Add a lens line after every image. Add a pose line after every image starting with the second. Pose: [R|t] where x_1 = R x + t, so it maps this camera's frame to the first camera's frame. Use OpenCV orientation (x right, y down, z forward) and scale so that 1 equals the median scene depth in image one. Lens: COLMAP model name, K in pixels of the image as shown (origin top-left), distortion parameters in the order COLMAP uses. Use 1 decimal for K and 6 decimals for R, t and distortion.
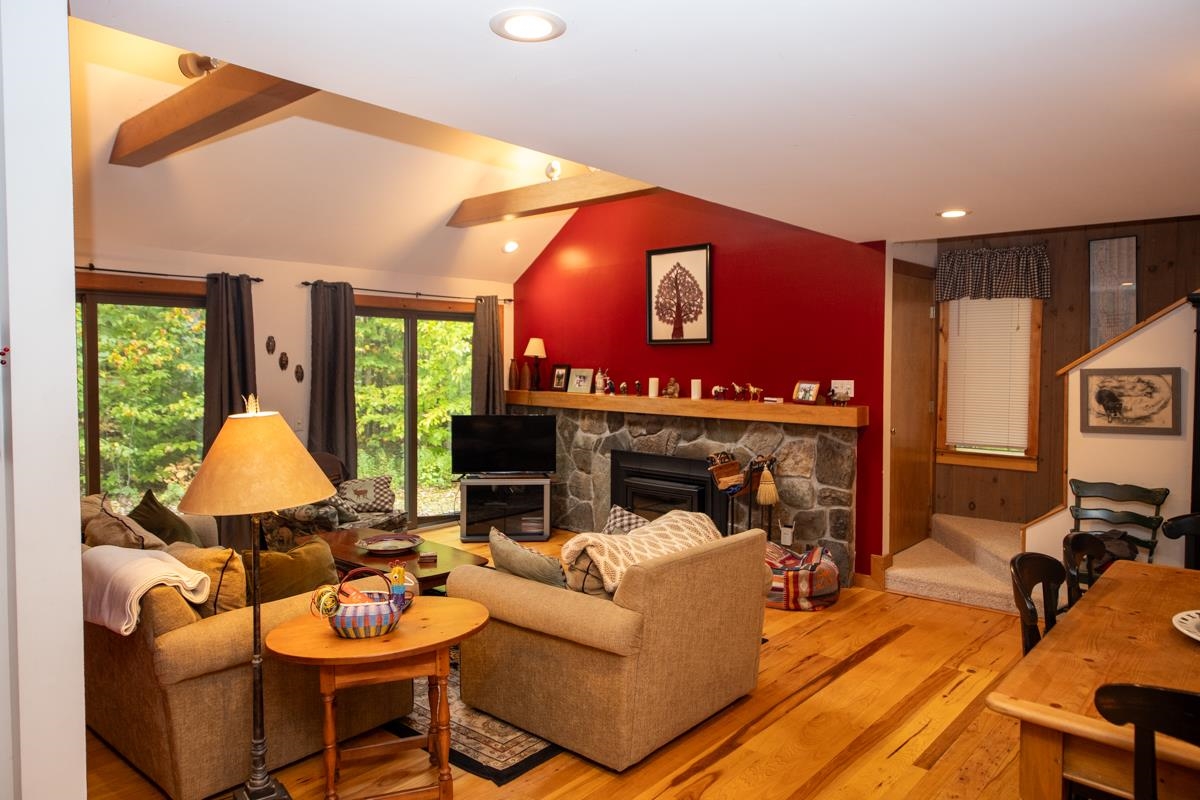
lens RADIAL K [[797.3, 0, 594.9], [0, 797.3, 395.4], [0, 0, 1]] dist [0.026682, -0.008973]
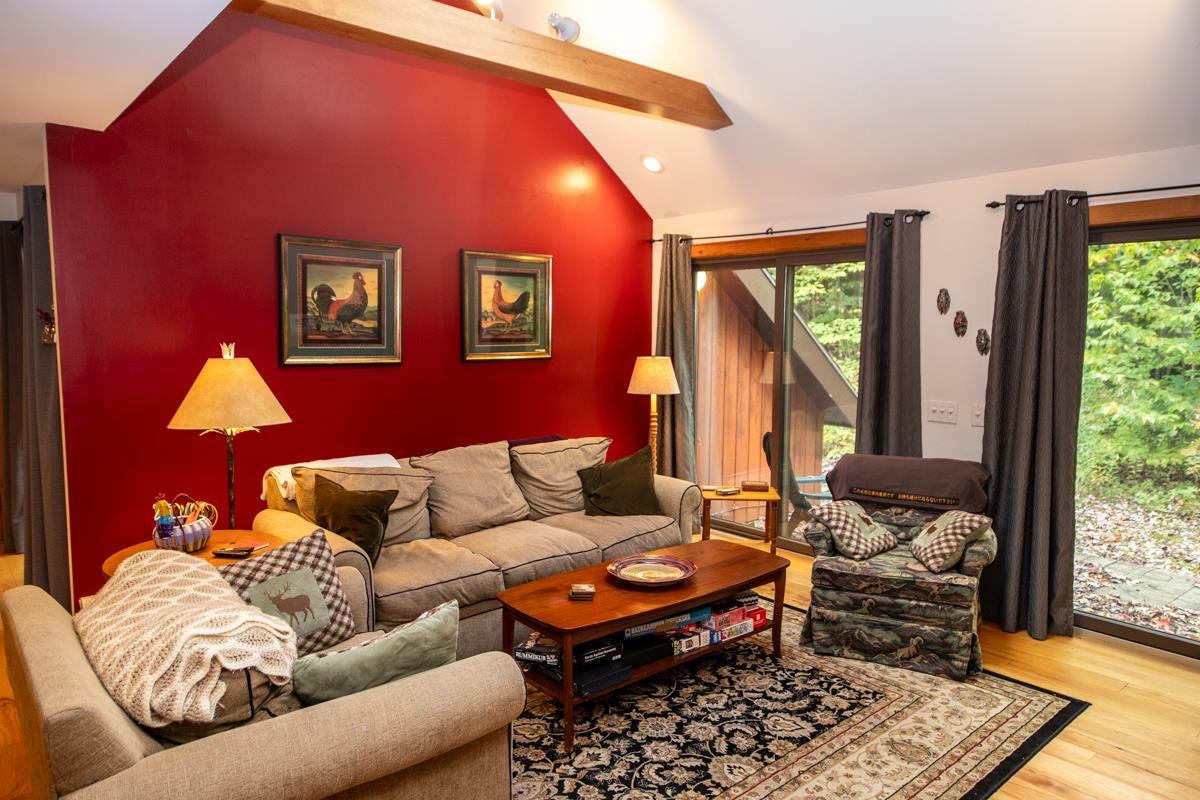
lens RADIAL K [[797.3, 0, 596.6], [0, 797.3, 390.4], [0, 0, 1]] dist [0.026682, -0.008973]
pose [[-0.127919, 0.080435, -0.988518, 0.362319], [-0.047399, 0.995071, 0.087102, -0.031840], [0.990651, 0.057997, -0.123476, 0.807656]]
